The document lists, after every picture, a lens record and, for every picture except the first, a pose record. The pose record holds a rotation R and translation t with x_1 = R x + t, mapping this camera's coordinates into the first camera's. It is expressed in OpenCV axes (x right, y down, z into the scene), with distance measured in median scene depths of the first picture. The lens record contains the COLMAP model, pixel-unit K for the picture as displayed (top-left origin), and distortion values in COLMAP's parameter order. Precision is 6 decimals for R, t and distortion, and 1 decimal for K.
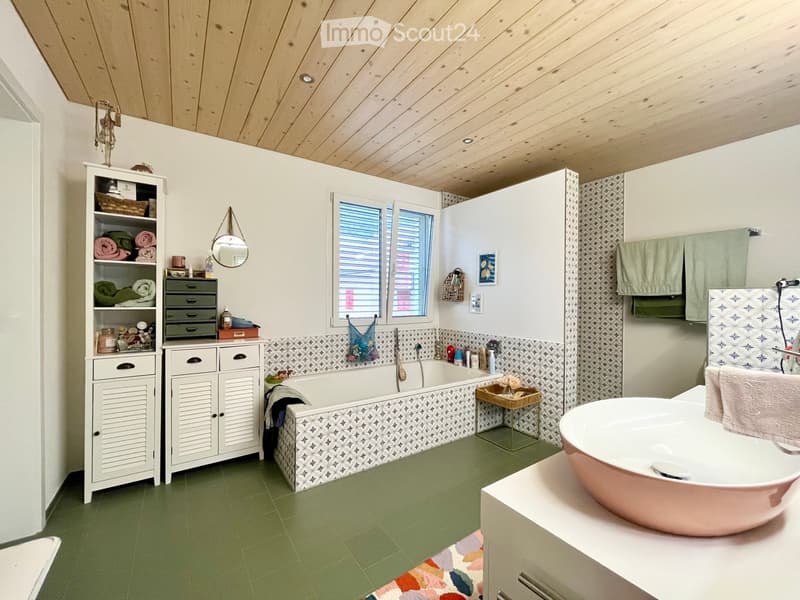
lens RADIAL K [[327.0, 0, 399.4], [0, 327.0, 299.3], [0, 0, 1]] dist [0.002603, -0.000134]
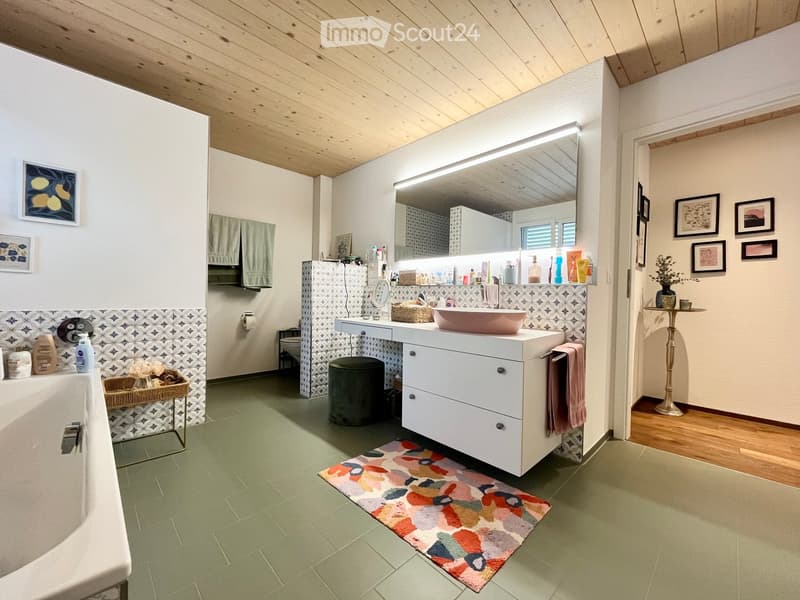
lens RADIAL K [[327.0, 0, 400.1], [0, 327.0, 298.4], [0, 0, 1]] dist [0.002603, -0.000134]
pose [[-0.166067, -0.016526, 0.985976, -0.445565], [-0.014992, 0.999786, 0.014233, 0.078815], [-0.986001, -0.012418, -0.166279, 0.565930]]
